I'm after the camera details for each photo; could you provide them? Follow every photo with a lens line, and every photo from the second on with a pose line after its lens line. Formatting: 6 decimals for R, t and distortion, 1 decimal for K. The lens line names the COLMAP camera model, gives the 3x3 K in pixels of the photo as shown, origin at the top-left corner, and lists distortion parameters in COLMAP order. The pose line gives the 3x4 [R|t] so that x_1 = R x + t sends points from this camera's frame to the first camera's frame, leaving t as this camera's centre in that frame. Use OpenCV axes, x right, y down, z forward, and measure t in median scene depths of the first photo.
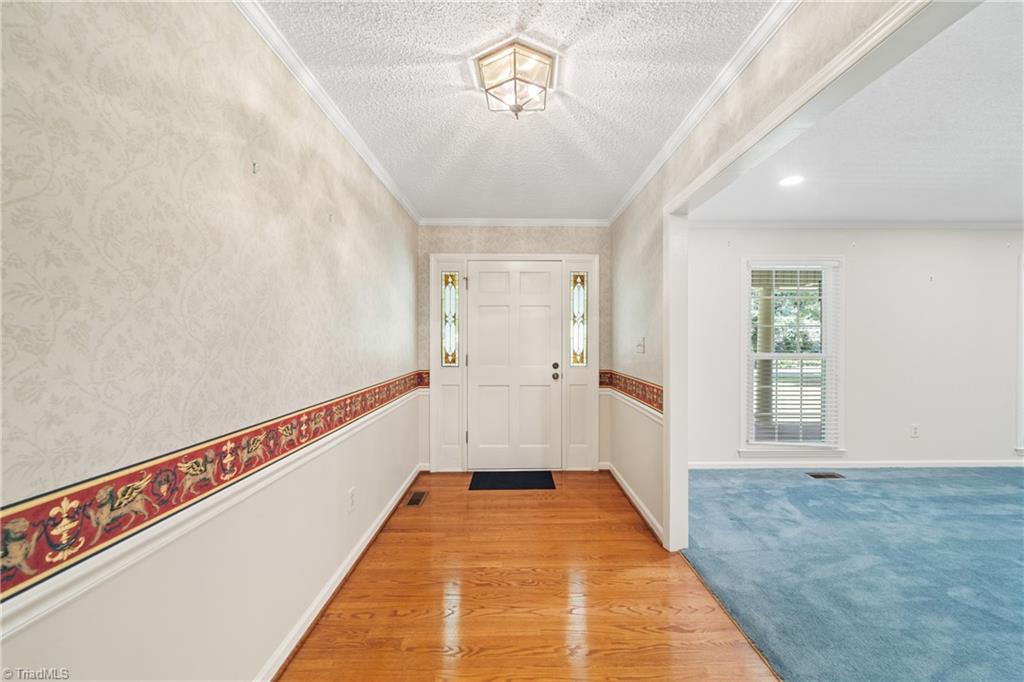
lens RADIAL K [[389.2, 0, 518.5], [0, 389.2, 339.0], [0, 0, 1]] dist [0.000933, -0.000100]
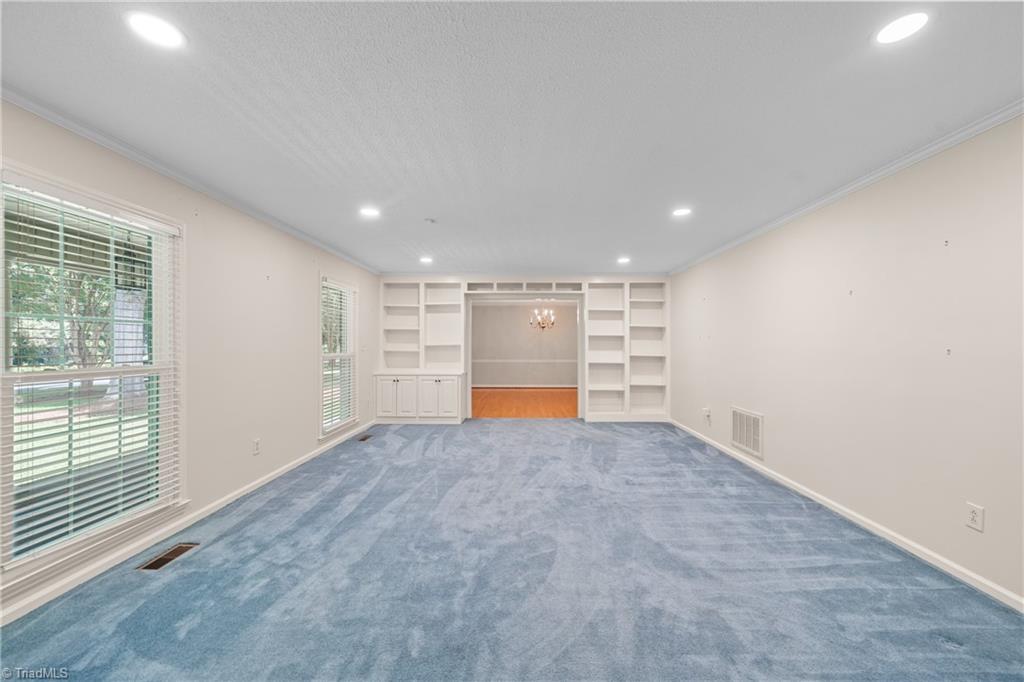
lens RADIAL K [[390.4, 0, 520.9], [0, 390.4, 342.5], [0, 0, 1]] dist [0.005190, 0.000059]
pose [[0.023663, 0.001138, 0.999719, 0.177412], [0.000108, 0.999999, -0.001141, -0.000032], [-0.999720, 0.000134, 0.023663, 0.467731]]
